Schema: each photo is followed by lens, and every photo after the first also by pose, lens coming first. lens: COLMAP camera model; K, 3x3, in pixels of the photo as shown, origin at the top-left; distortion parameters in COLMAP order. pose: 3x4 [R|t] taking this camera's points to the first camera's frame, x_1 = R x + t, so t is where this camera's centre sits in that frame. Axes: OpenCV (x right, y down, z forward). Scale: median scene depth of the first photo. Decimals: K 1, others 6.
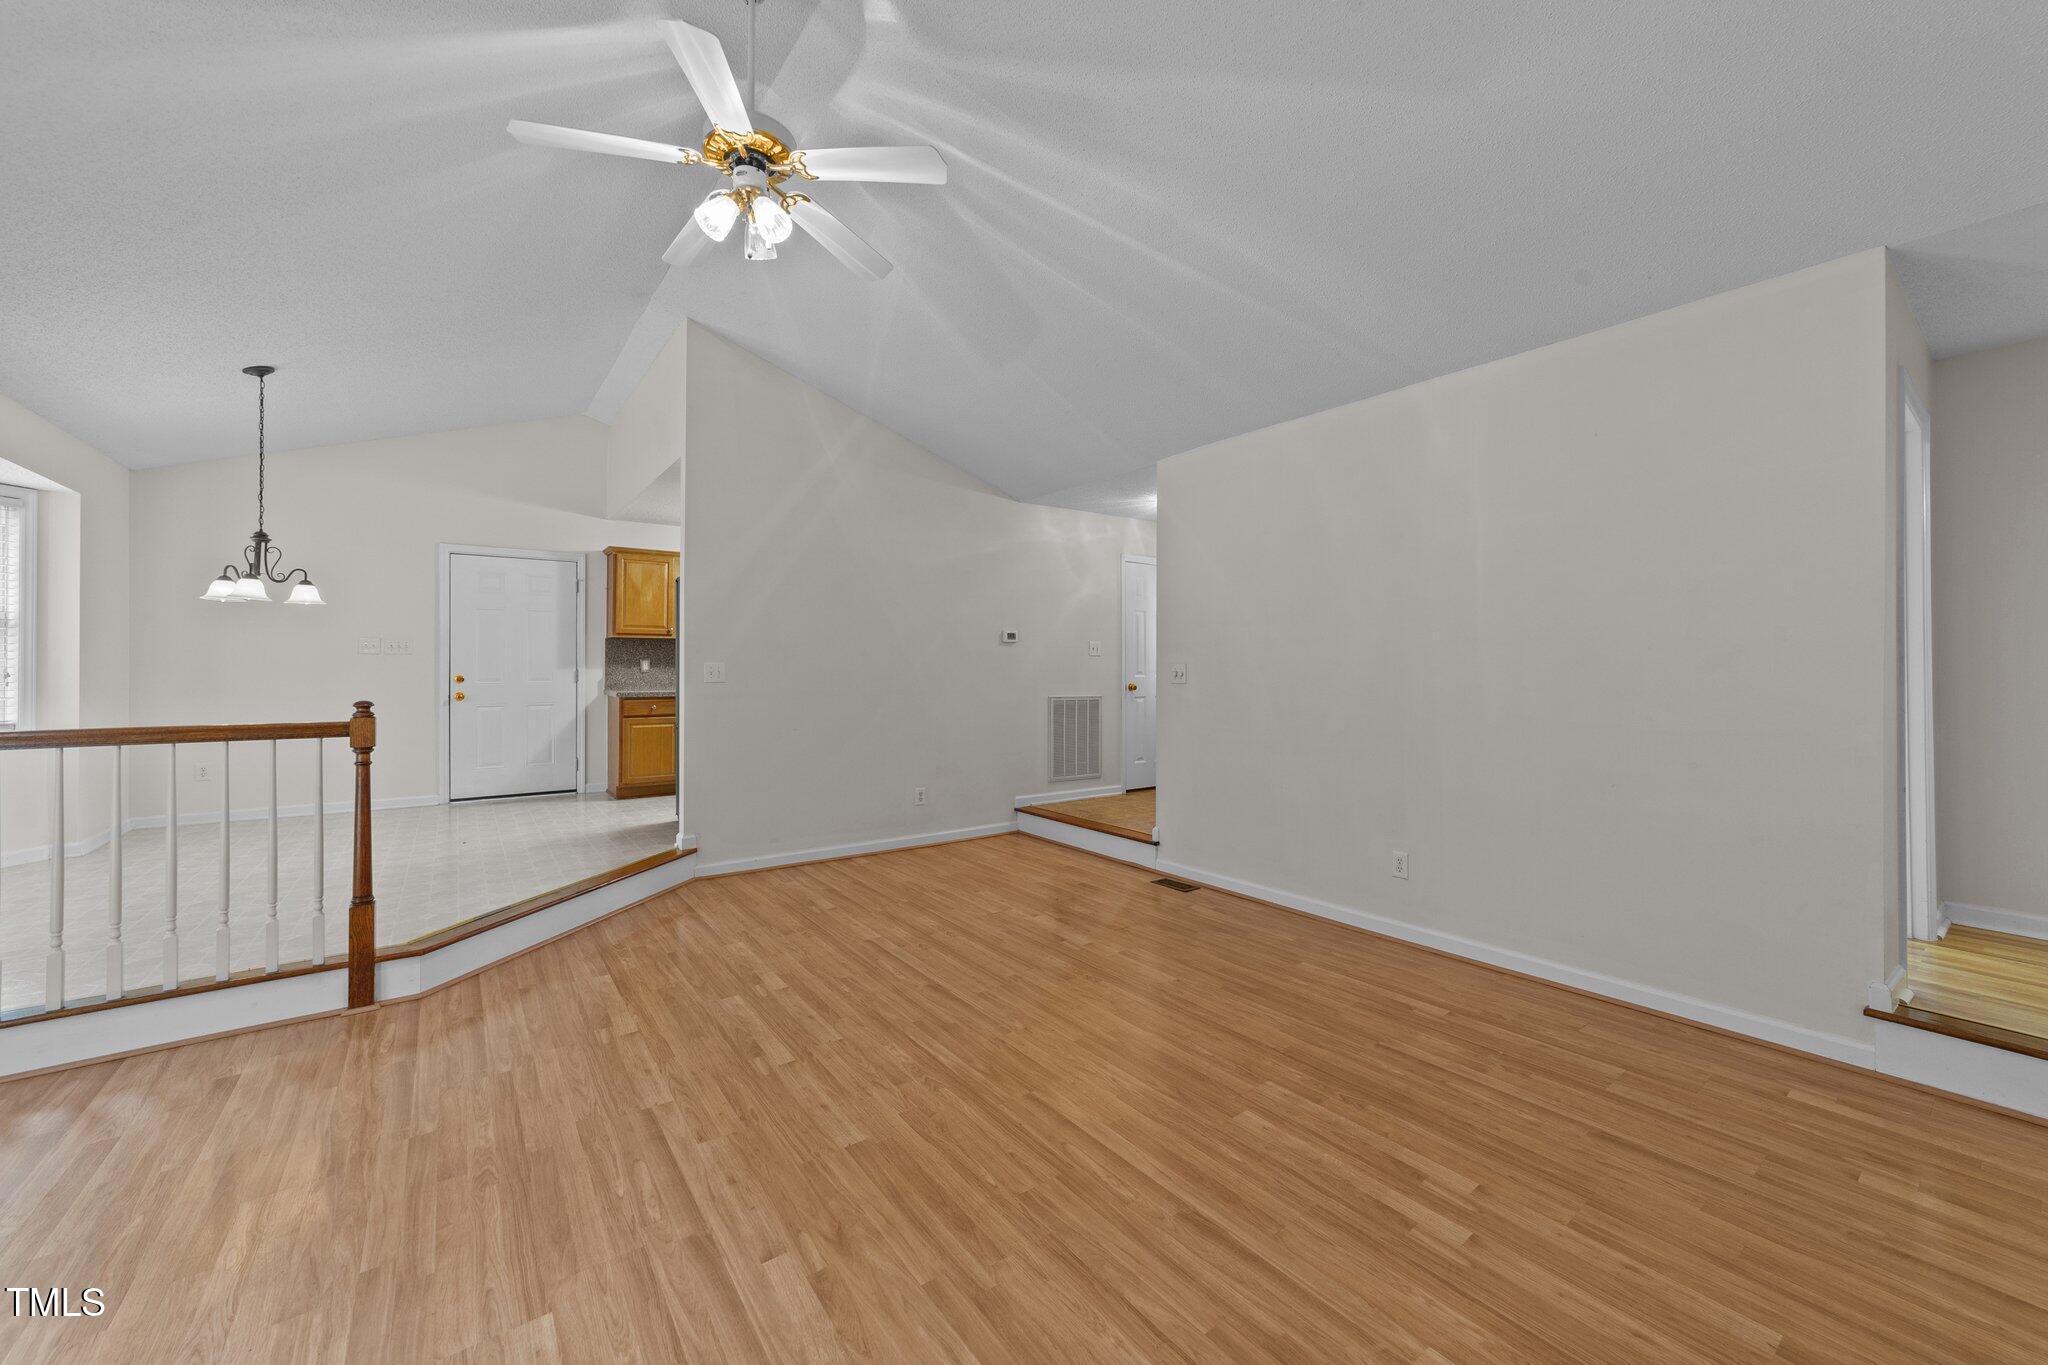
lens RADIAL K [[784.0, 0, 1035.5], [0, 784.0, 664.8], [0, 0, 1]] dist [-0.016535, 0.006603]
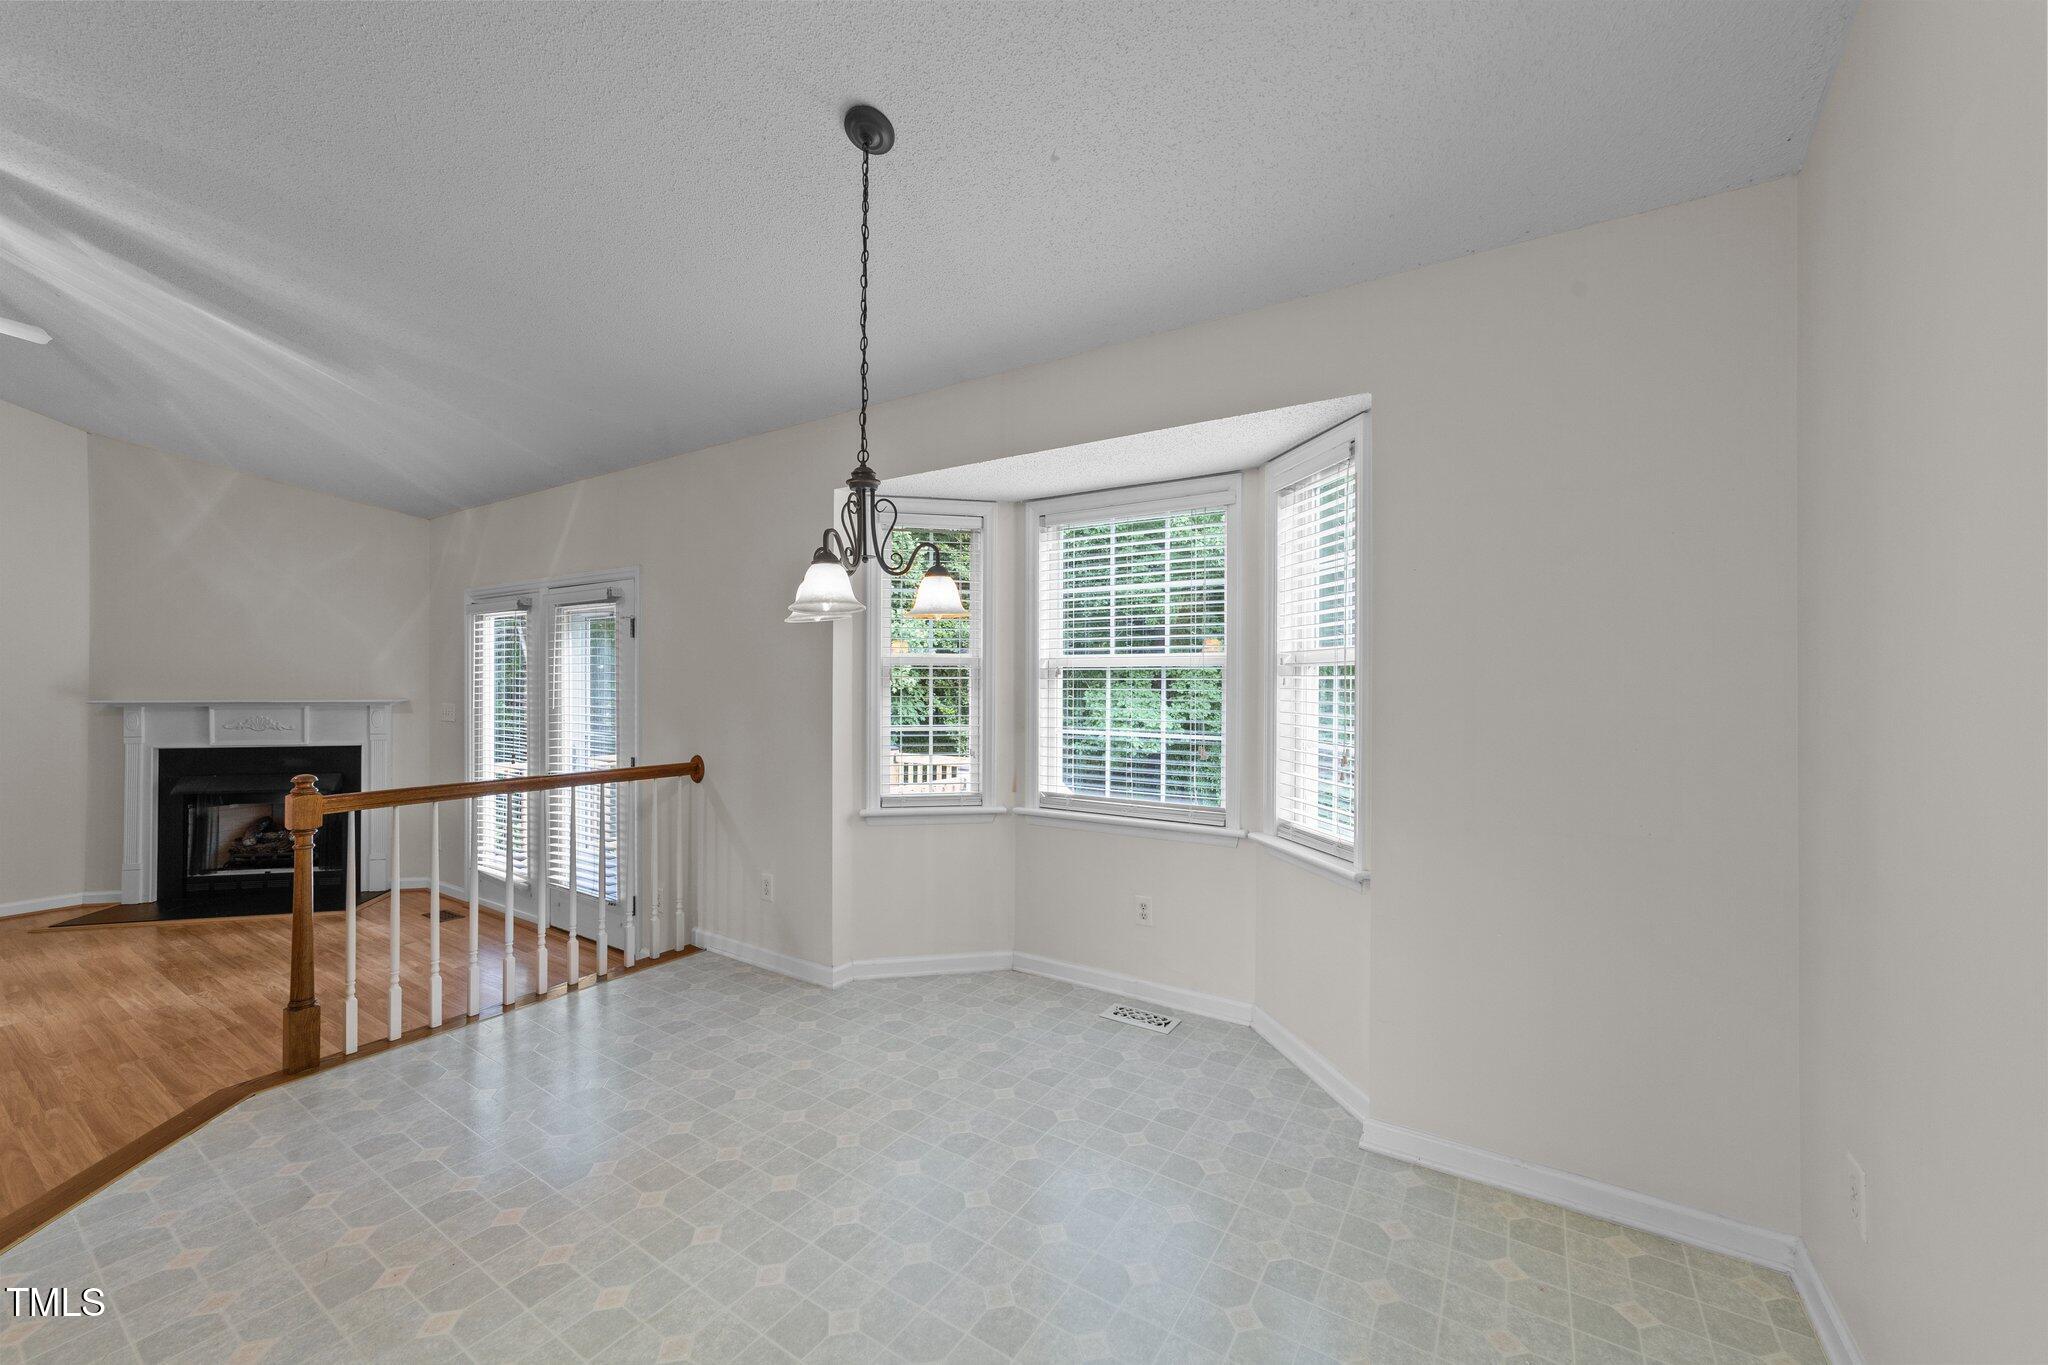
lens RADIAL K [[784.0, 0, 1033.4], [0, 784.0, 683.4], [0, 0, 1]] dist [-0.016535, 0.006603]
pose [[-0.935815, -0.002199, -0.352485, -1.223008], [-0.003033, 0.999994, 0.001813, -0.056481], [0.352479, 0.002766, -0.935816, 1.940878]]
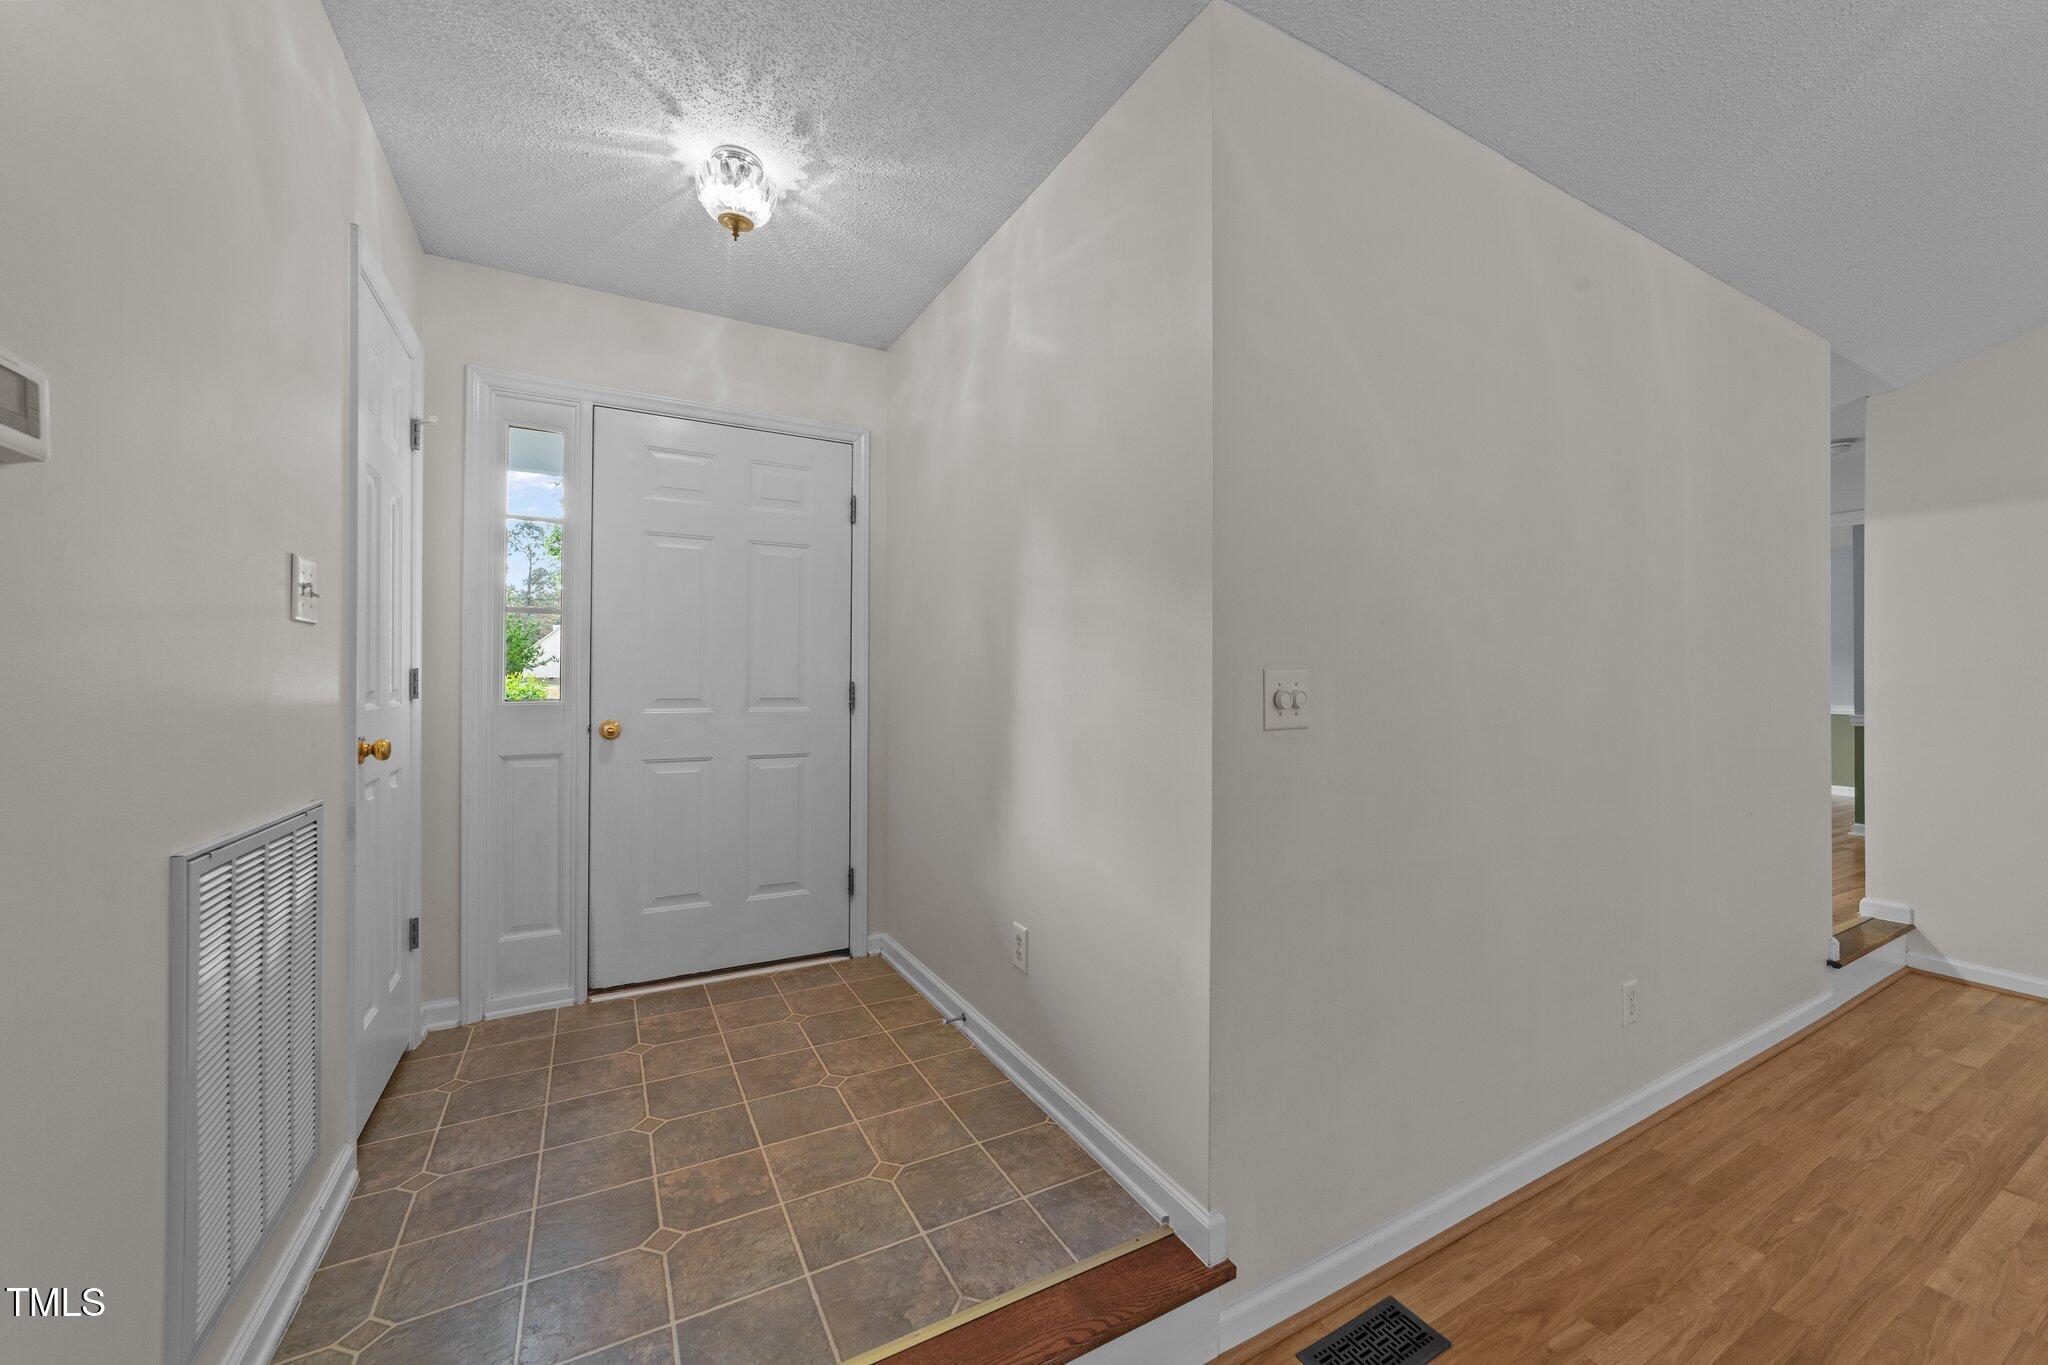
lens RADIAL K [[784.0, 0, 1033.2], [0, 784.0, 677.1], [0, 0, 1]] dist [-0.016535, 0.006603]
pose [[0.133690, 0.004378, 0.991014, -0.231413], [-0.009013, 0.999954, -0.003201, 0.008935], [-0.990982, -0.008504, 0.133723, 1.601910]]
